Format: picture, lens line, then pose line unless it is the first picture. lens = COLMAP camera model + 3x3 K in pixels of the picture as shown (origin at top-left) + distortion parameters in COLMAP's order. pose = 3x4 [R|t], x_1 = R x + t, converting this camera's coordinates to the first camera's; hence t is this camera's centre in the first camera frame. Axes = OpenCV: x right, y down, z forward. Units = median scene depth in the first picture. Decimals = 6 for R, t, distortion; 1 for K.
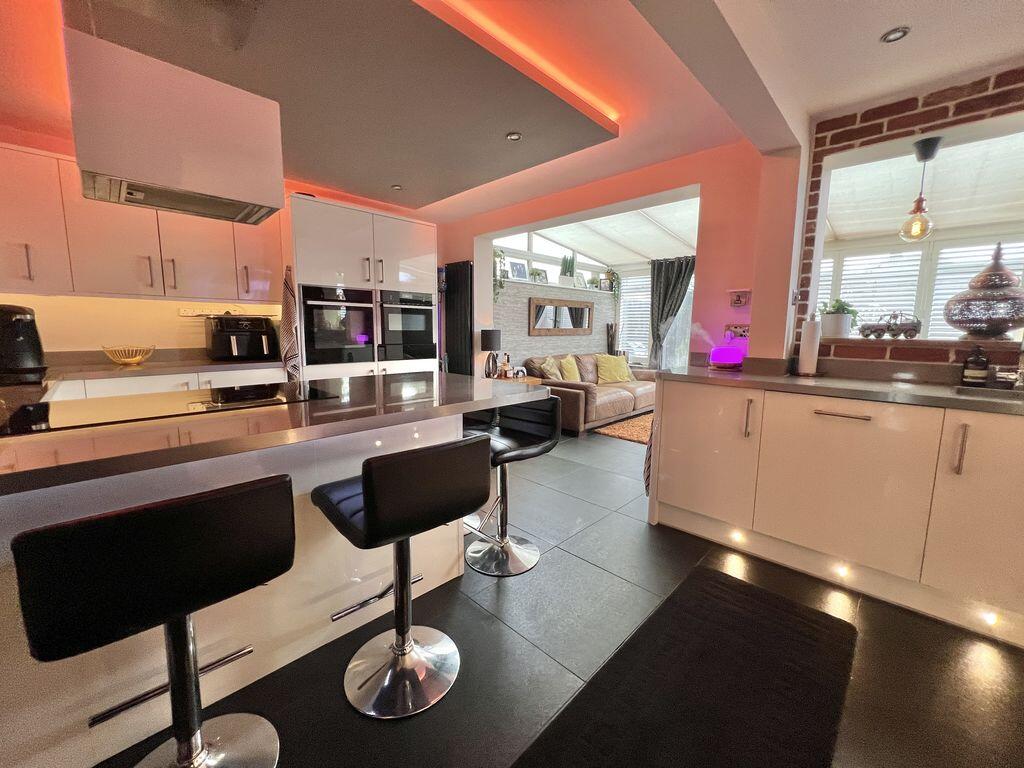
lens RADIAL K [[407.3, 0, 511.2], [0, 407.3, 383.0], [0, 0, 1]] dist [-0.007245, 0.001676]
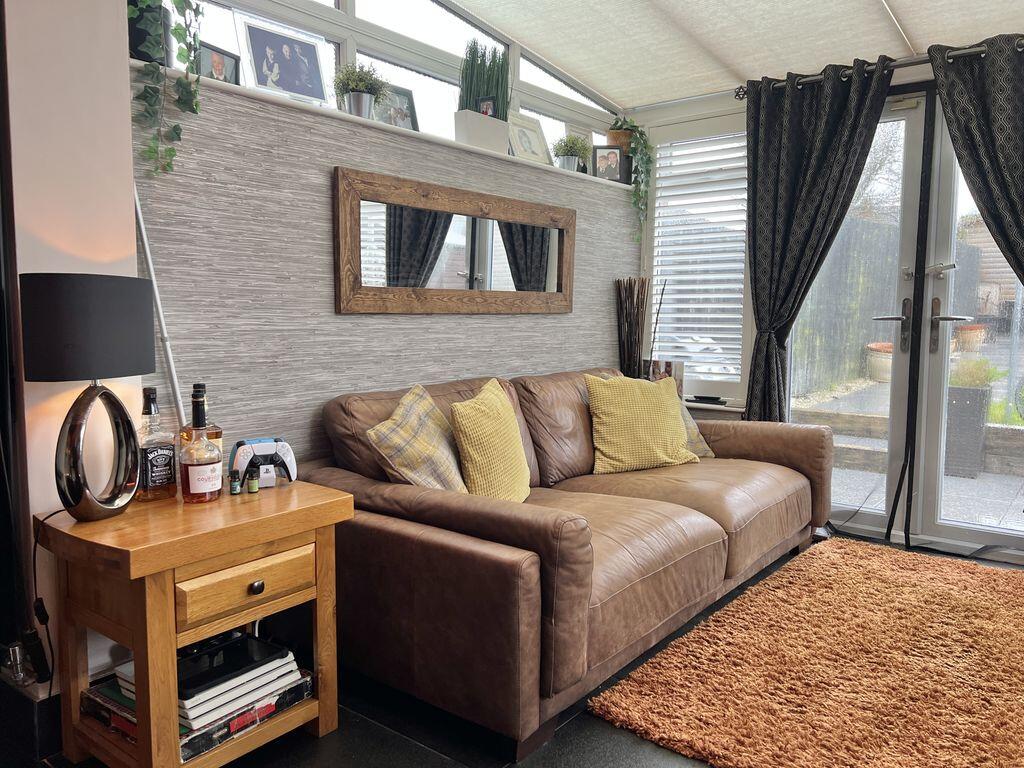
lens RADIAL K [[765.8, 0, 515.6], [0, 765.8, 383.5], [0, 0, 1]] dist [0.041733, -0.048693]
pose [[0.993466, -0.014771, 0.113166, 0.090439], [0.019595, 0.998941, -0.041635, -0.041254], [-0.112431, 0.043581, 0.992703, 0.431852]]
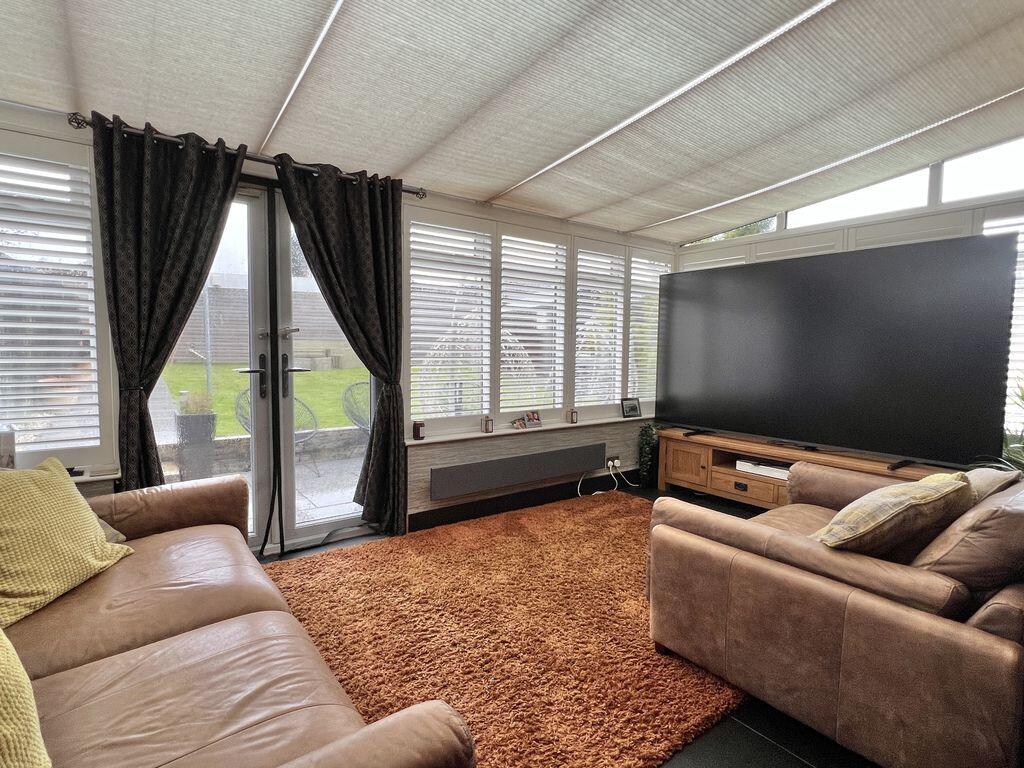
lens RADIAL K [[519.9, 0, 511.1], [0, 519.9, 382.9], [0, 0, 1]] dist [0.003105, 0.001243]
pose [[0.157790, -0.071787, 0.984860, 0.013764], [0.125634, 0.990708, 0.052085, -0.095375], [-0.979448, 0.115513, 0.165343, 0.682489]]
